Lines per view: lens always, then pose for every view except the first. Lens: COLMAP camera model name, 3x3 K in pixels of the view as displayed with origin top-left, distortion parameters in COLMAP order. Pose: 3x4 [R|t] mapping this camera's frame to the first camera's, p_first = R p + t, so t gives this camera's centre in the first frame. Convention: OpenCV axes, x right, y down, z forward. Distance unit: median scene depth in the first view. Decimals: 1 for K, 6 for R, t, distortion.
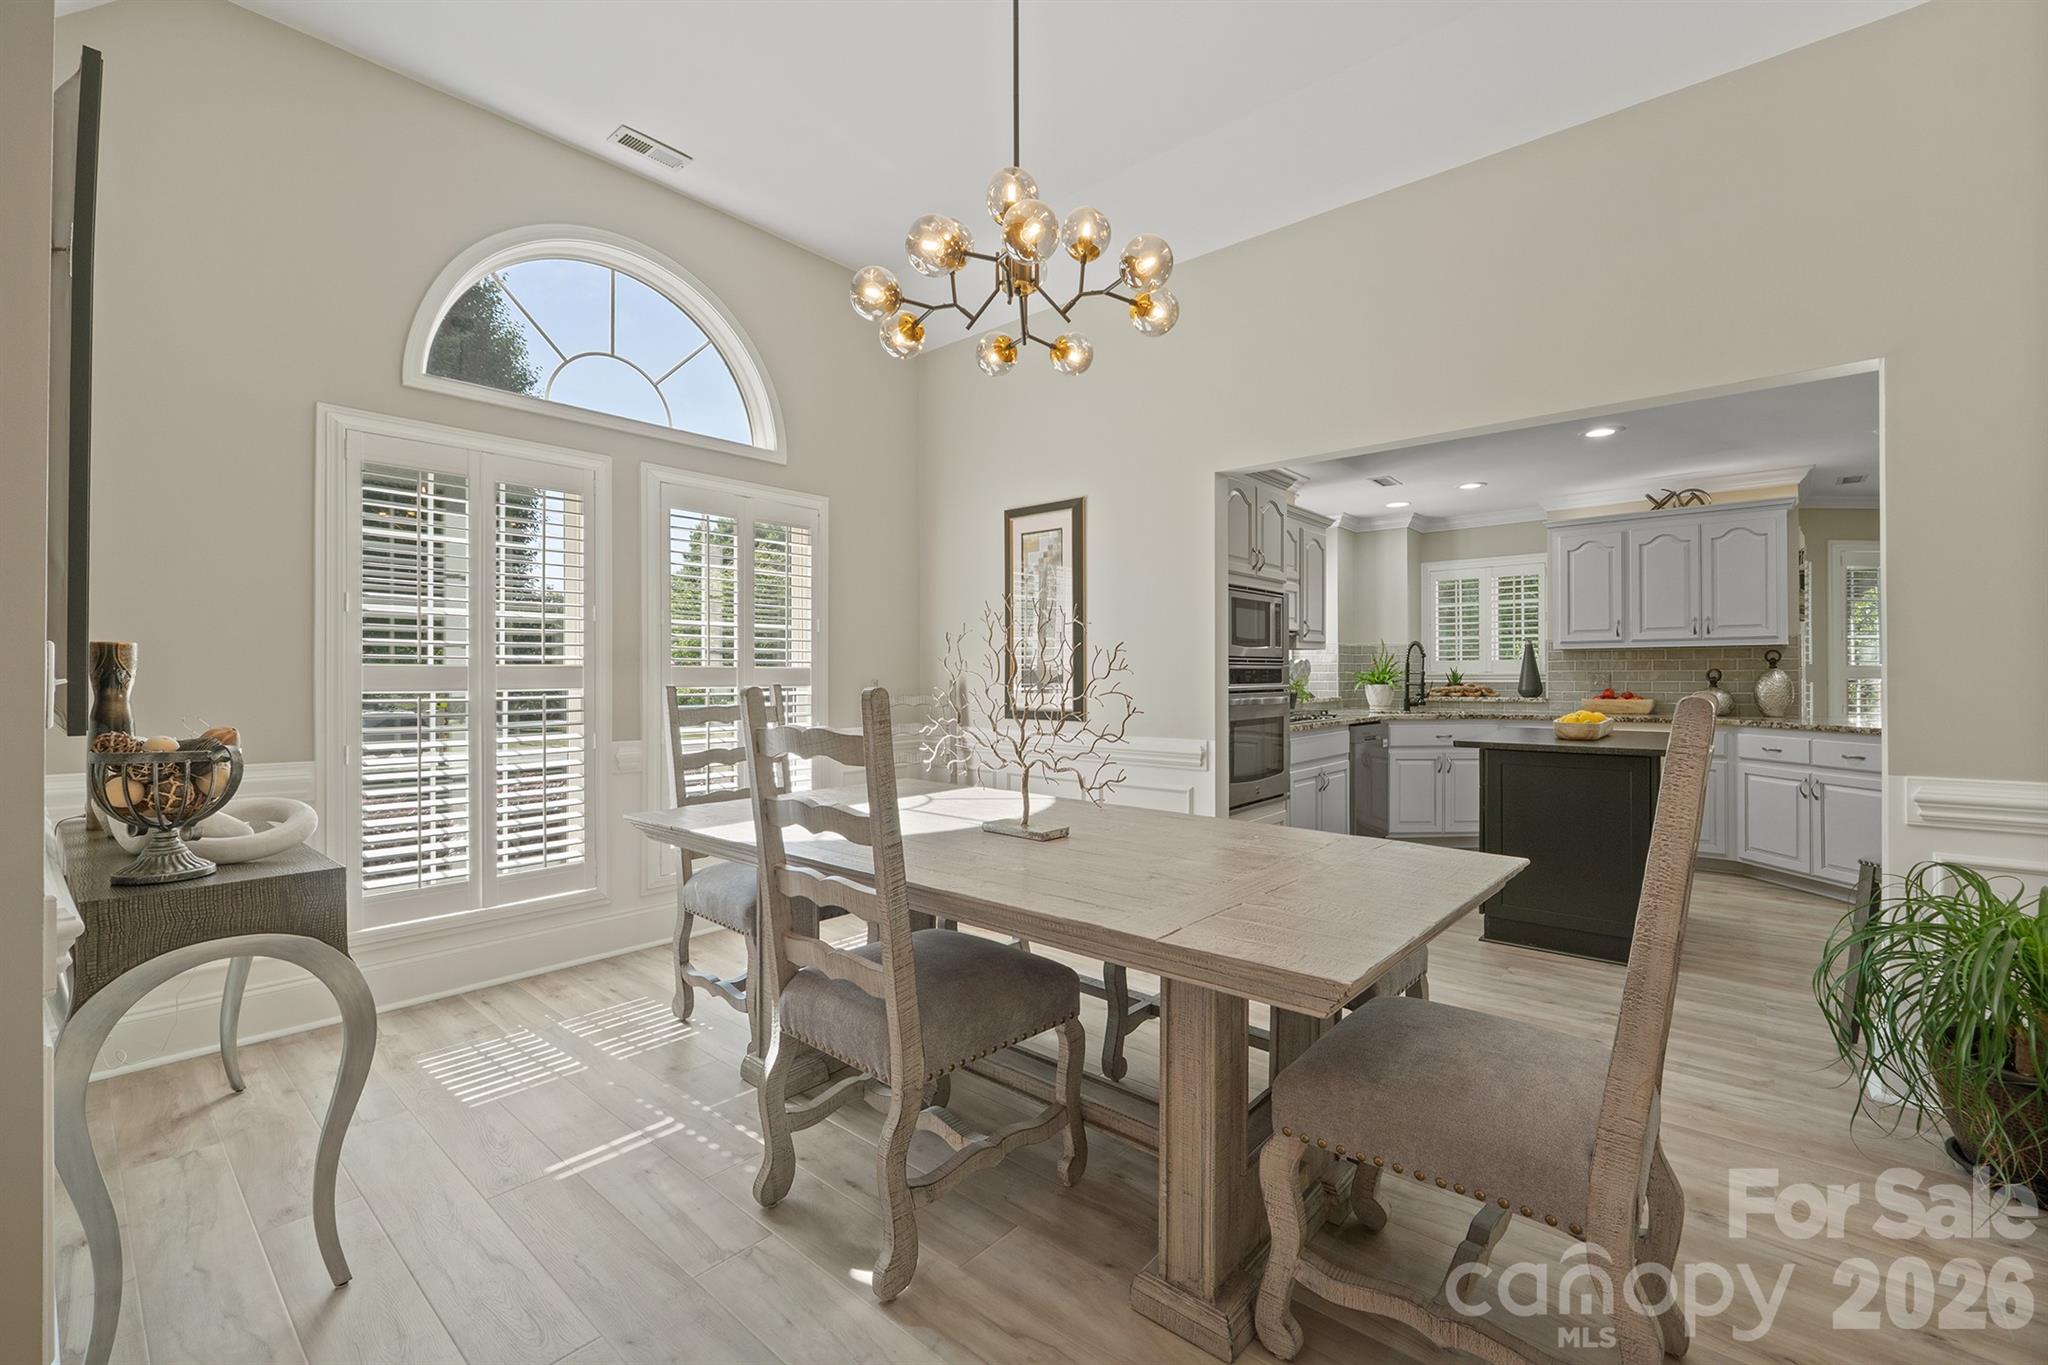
lens RADIAL K [[864.5, 0, 1030.3], [0, 864.5, 675.3], [0, 0, 1]] dist [-0.007712, 0.001025]
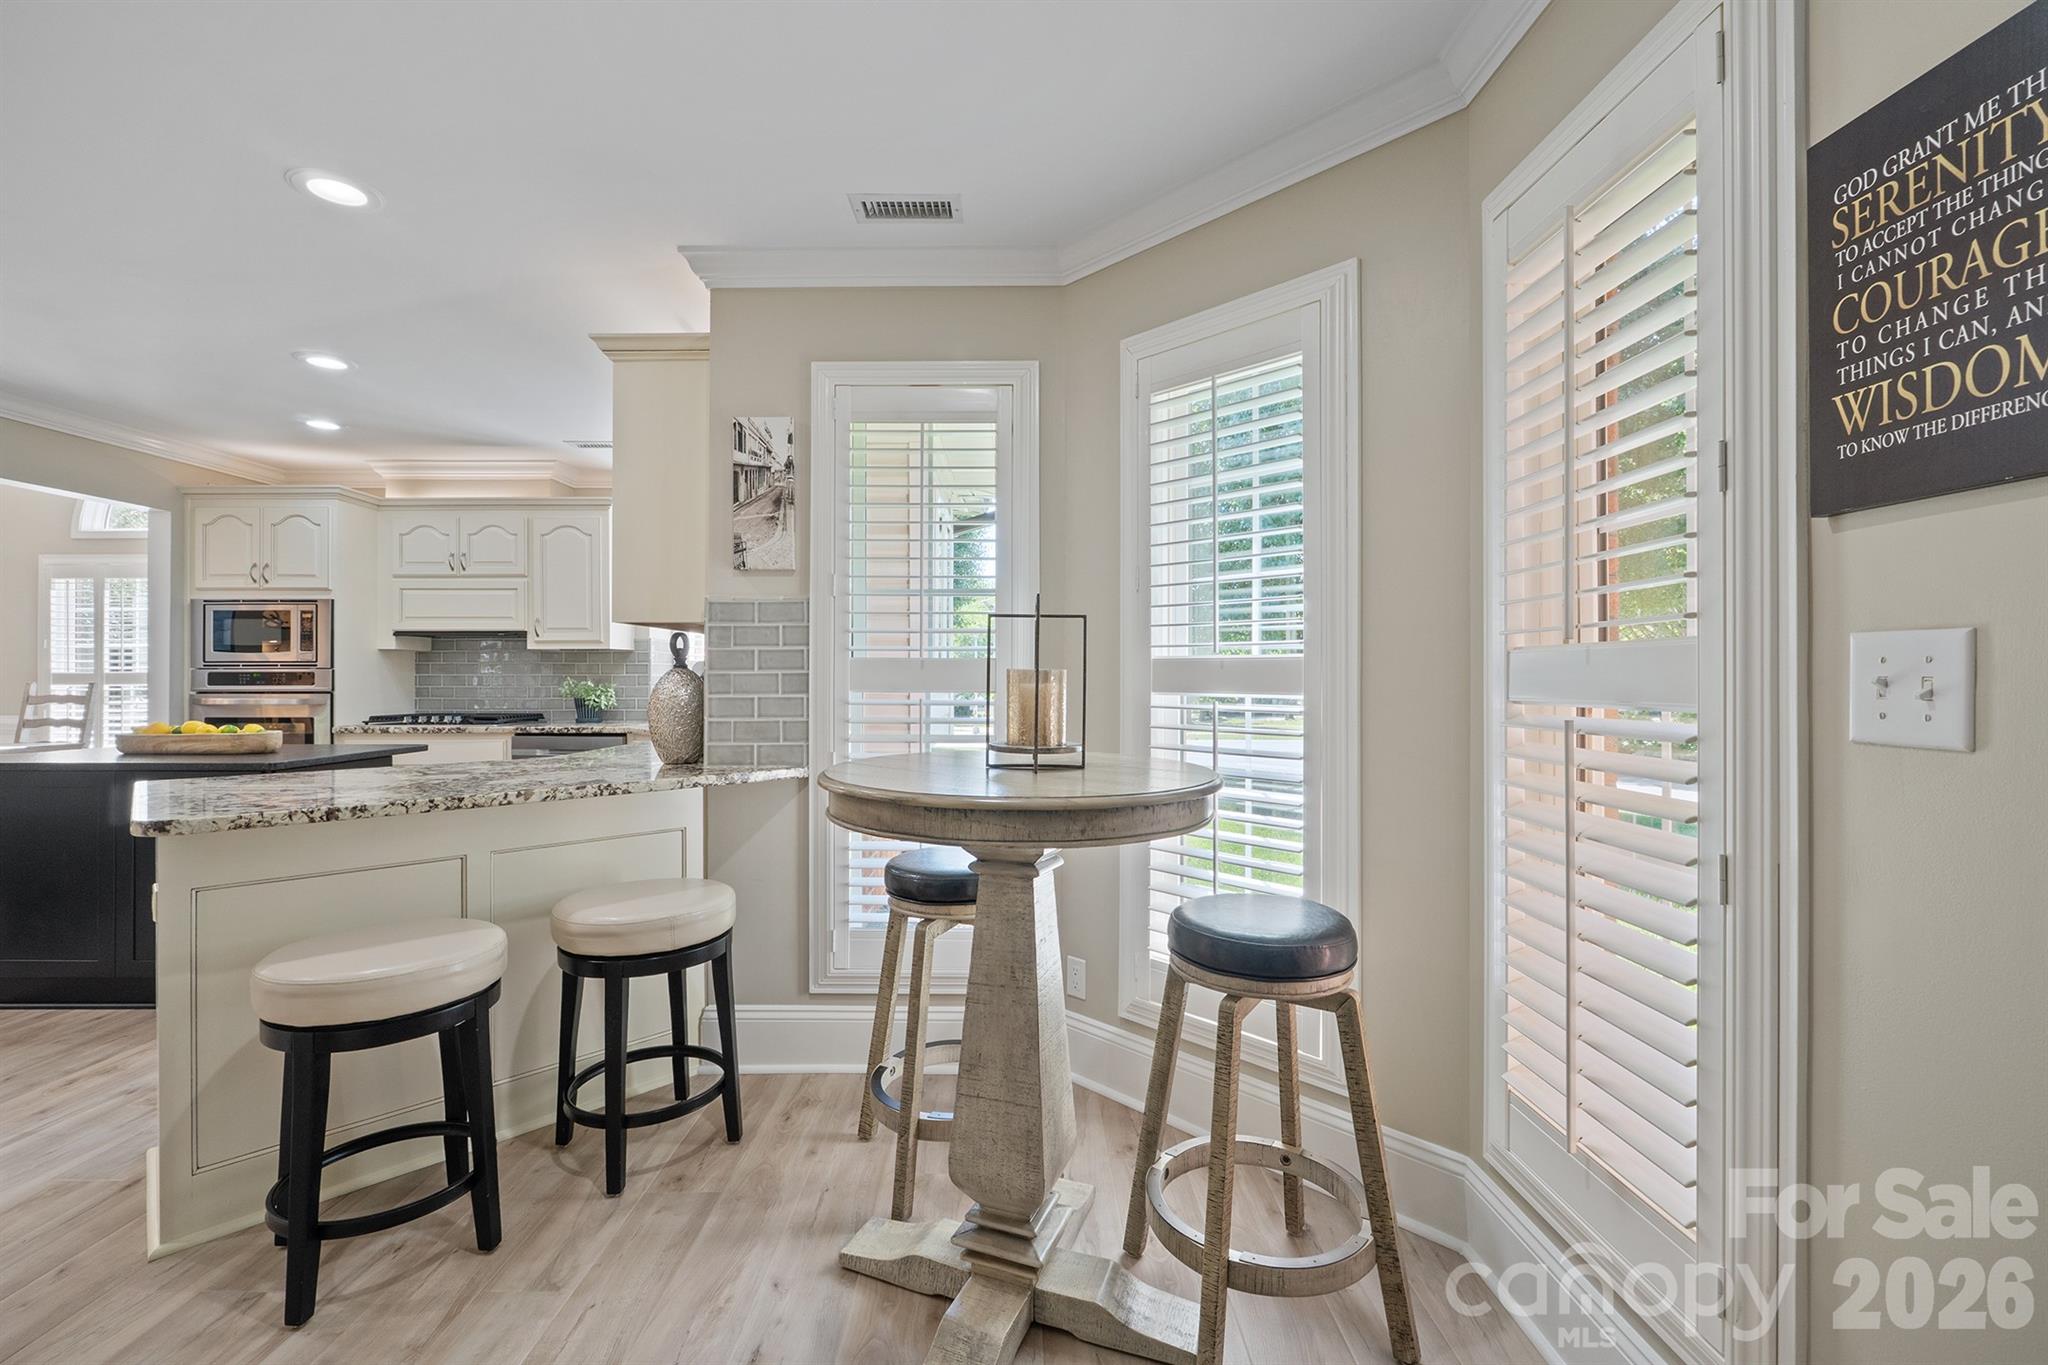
lens RADIAL K [[864.5, 0, 1033.2], [0, 864.5, 677.8], [0, 0, 1]] dist [-0.007712, 0.001025]
pose [[0.651422, 0.002873, -0.758710, 1.263971], [0.000693, 0.999990, 0.004381, -0.003331], [0.758716, -0.003380, 0.651413, 0.745683]]
